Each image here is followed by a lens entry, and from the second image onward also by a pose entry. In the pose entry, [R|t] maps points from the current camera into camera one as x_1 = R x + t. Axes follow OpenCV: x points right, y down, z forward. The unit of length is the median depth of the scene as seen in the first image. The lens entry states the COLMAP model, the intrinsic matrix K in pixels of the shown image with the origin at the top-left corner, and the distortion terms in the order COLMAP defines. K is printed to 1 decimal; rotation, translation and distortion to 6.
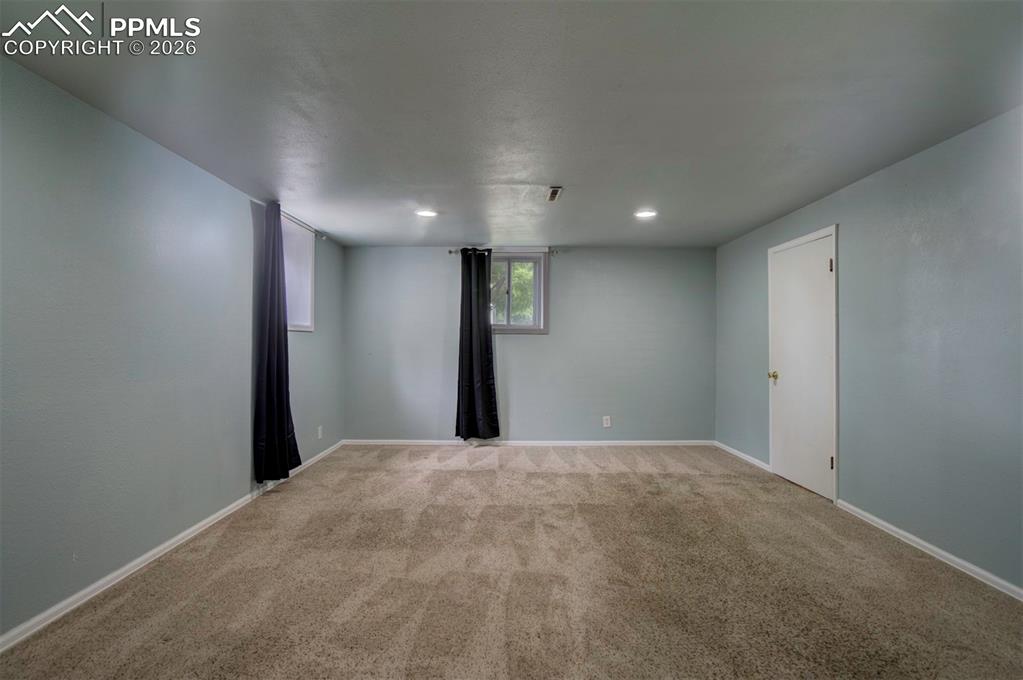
lens RADIAL K [[468.1, 0, 511.5], [0, 468.1, 340.0], [0, 0, 1]] dist [-0.026744, 0.021925]
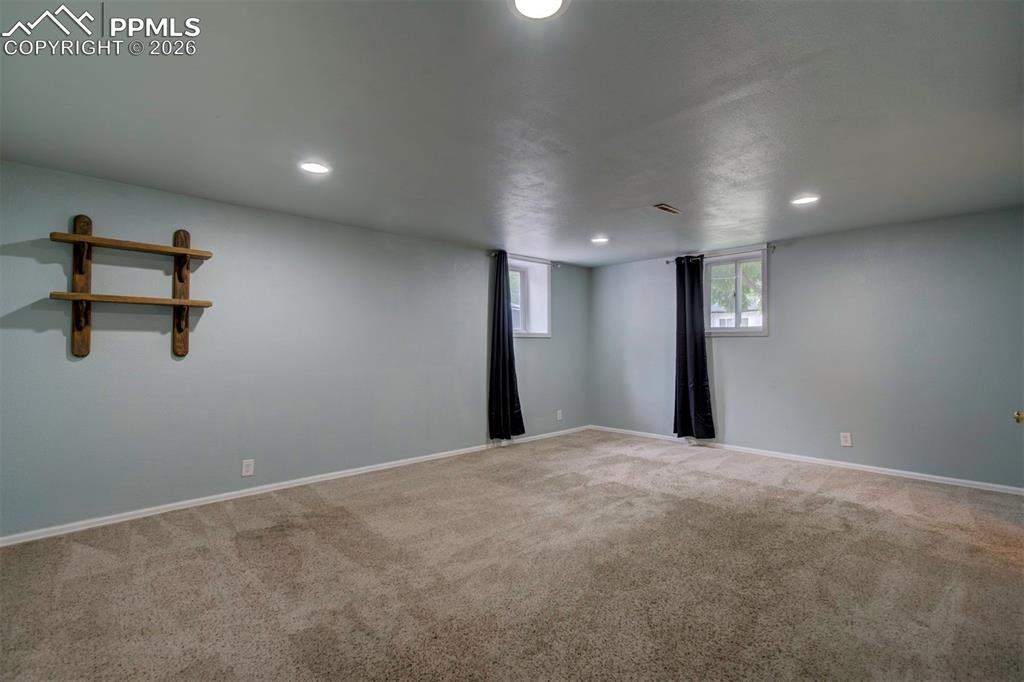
lens RADIAL K [[468.5, 0, 512.0], [0, 468.5, 341.0], [0, 0, 1]] dist [-0.026744, 0.021925]
pose [[0.698037, -0.009257, -0.716002, 0.563071], [0.007956, 0.999955, -0.005171, -0.004033], [0.716017, -0.002087, 0.698079, -0.021816]]
